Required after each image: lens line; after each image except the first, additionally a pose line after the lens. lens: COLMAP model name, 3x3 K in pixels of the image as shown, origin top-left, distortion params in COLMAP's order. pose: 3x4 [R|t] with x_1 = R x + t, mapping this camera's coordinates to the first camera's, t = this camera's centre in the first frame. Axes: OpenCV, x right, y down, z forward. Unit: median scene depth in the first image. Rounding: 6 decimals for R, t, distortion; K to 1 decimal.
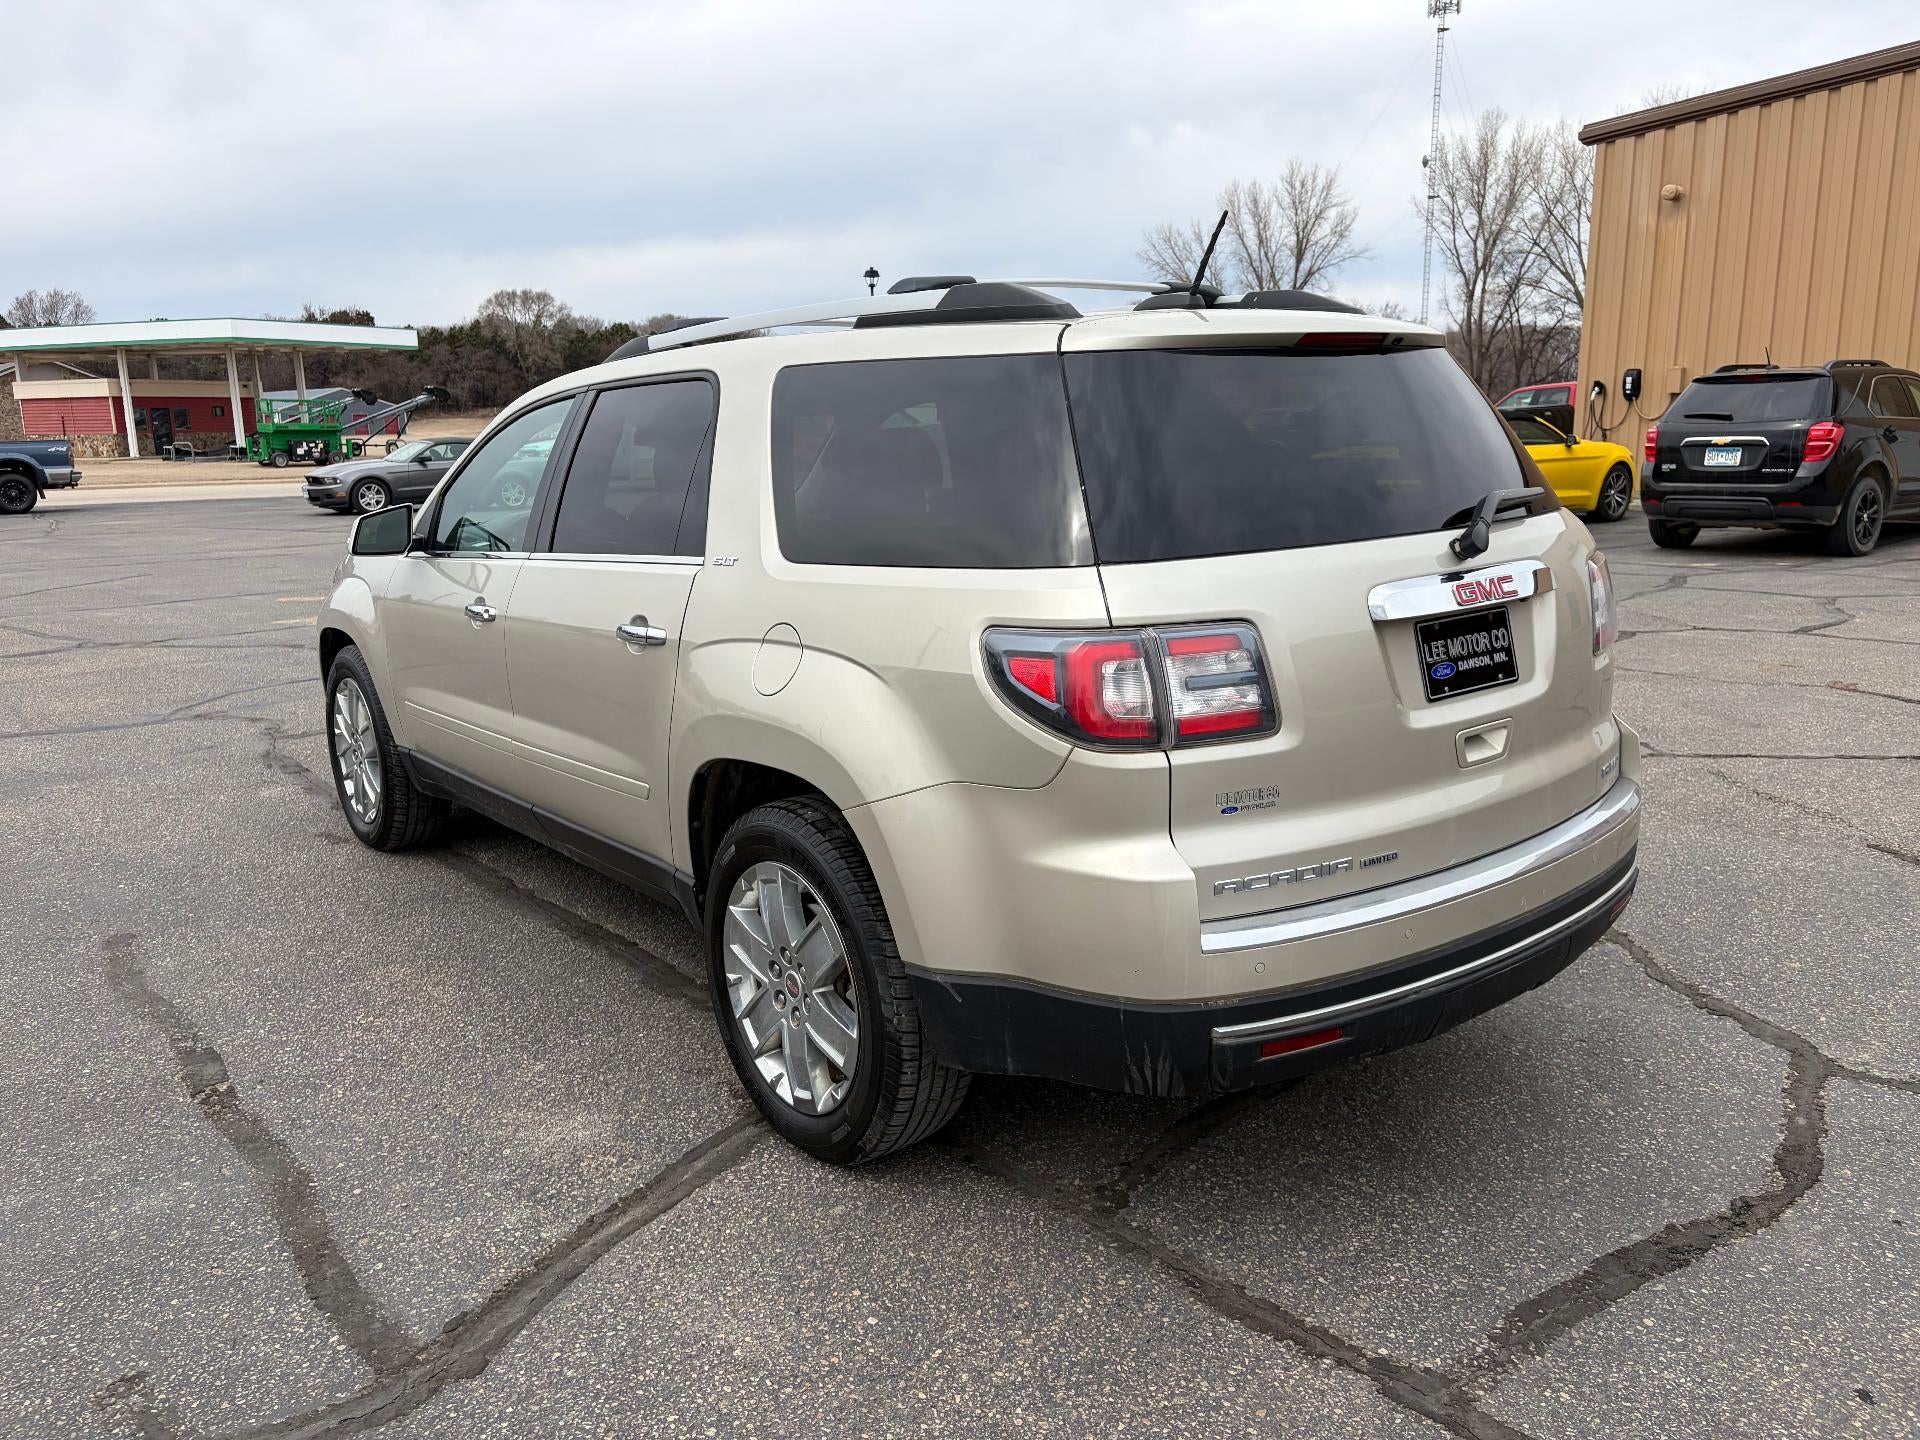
lens RADIAL K [[1450.1, 0, 941.2], [0, 1450.1, 716.0], [0, 0, 1]] dist [0.042484, -0.032524]
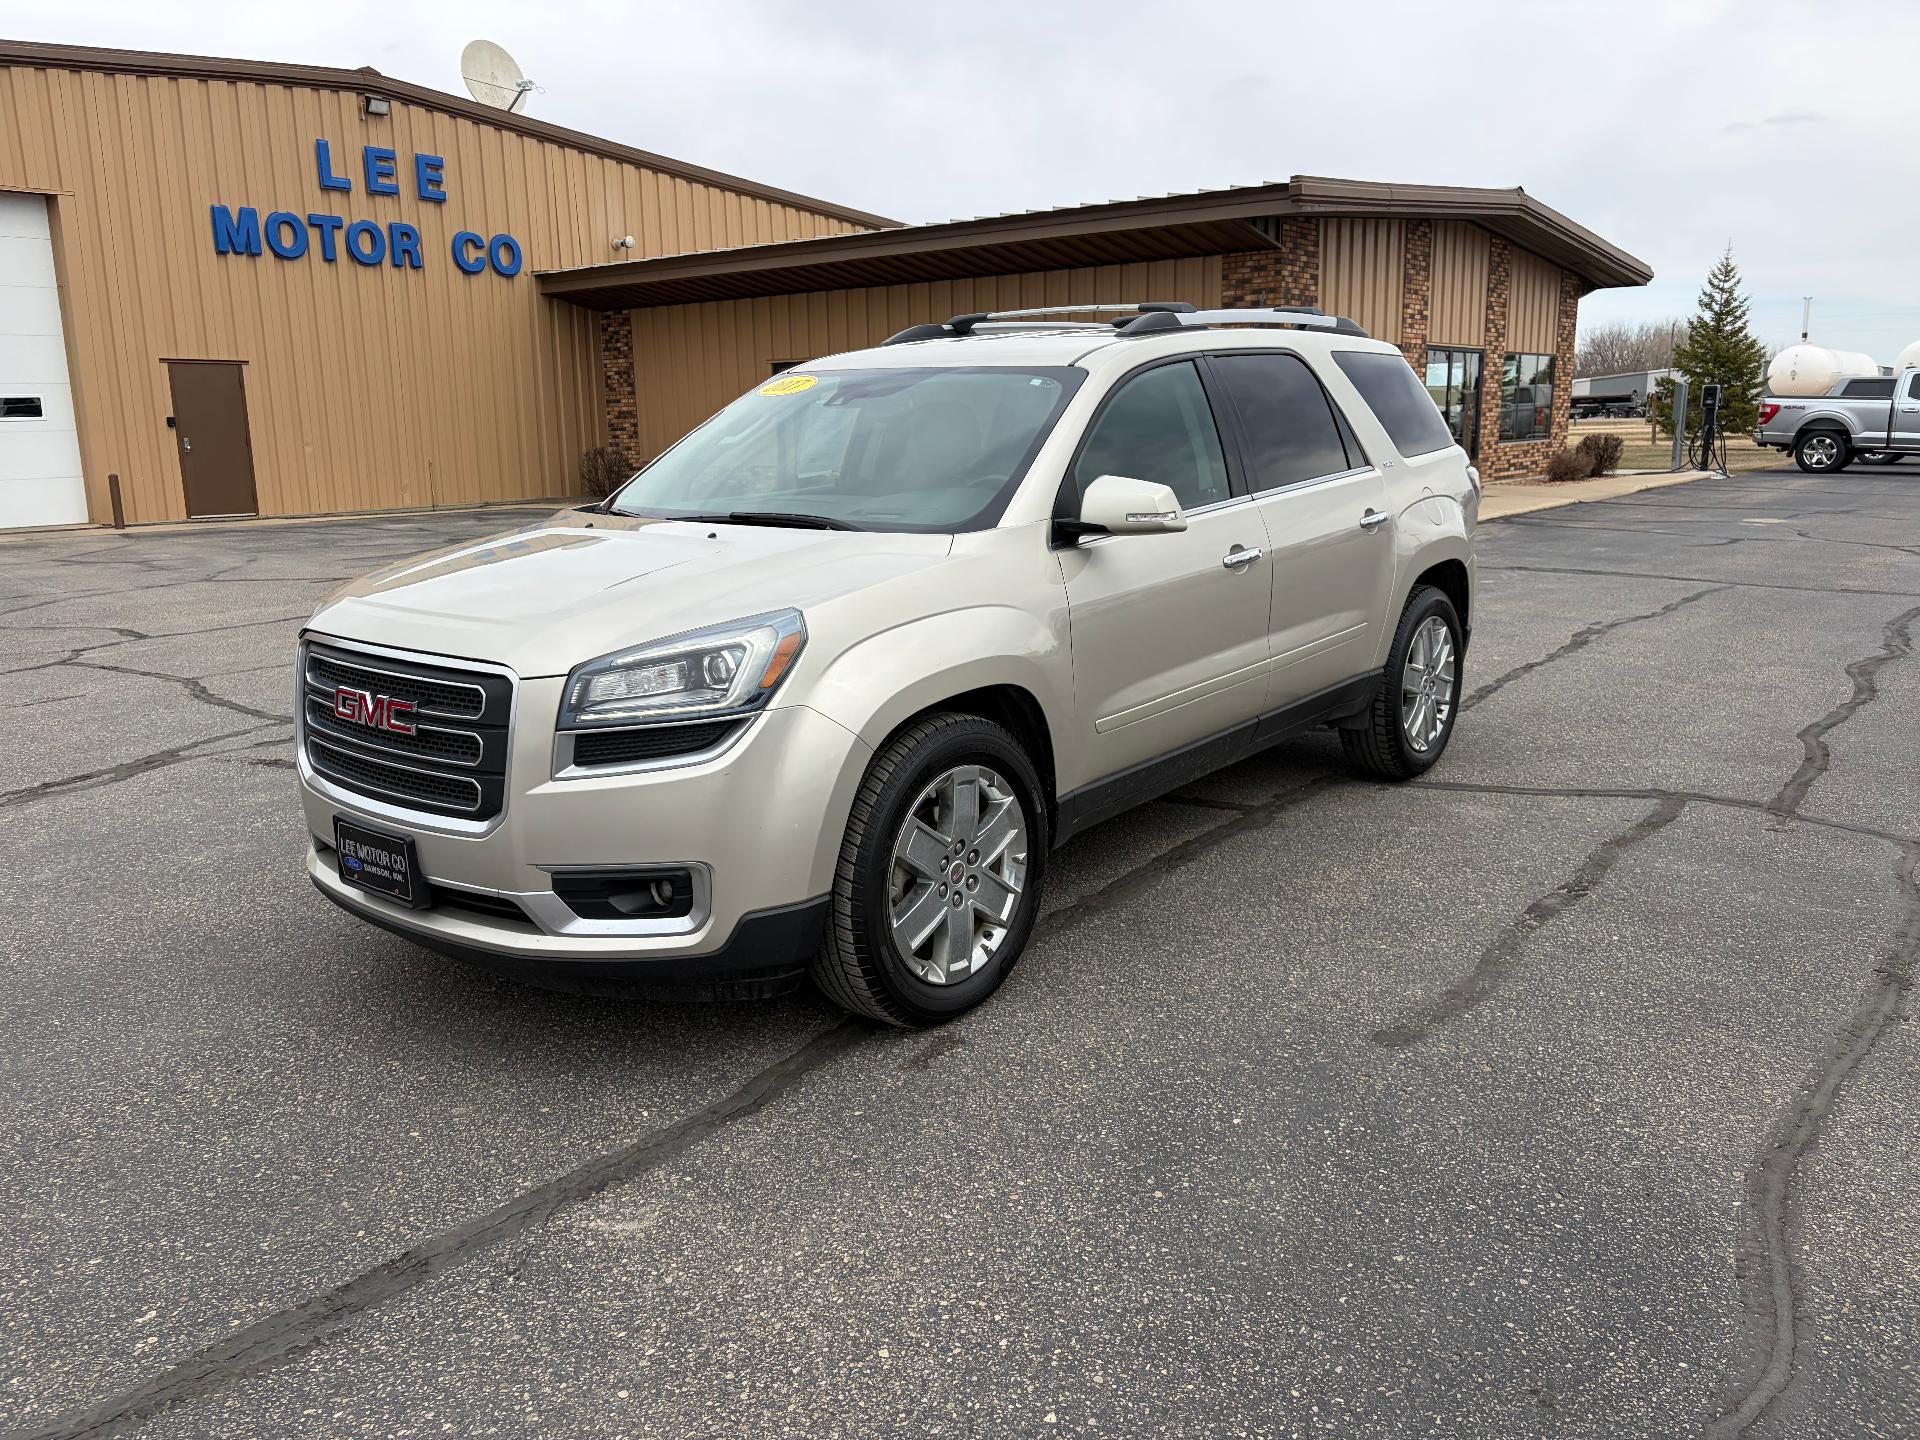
lens RADIAL K [[1450.1, 0, 956.0], [0, 1450.1, 713.5], [0, 0, 1]] dist [0.042484, -0.032524]
pose [[-0.233305, -0.173320, 0.956833, -0.165827], [0.221562, 0.948630, 0.225858, -0.031693], [-0.946826, 0.264691, -0.182919, 0.180229]]
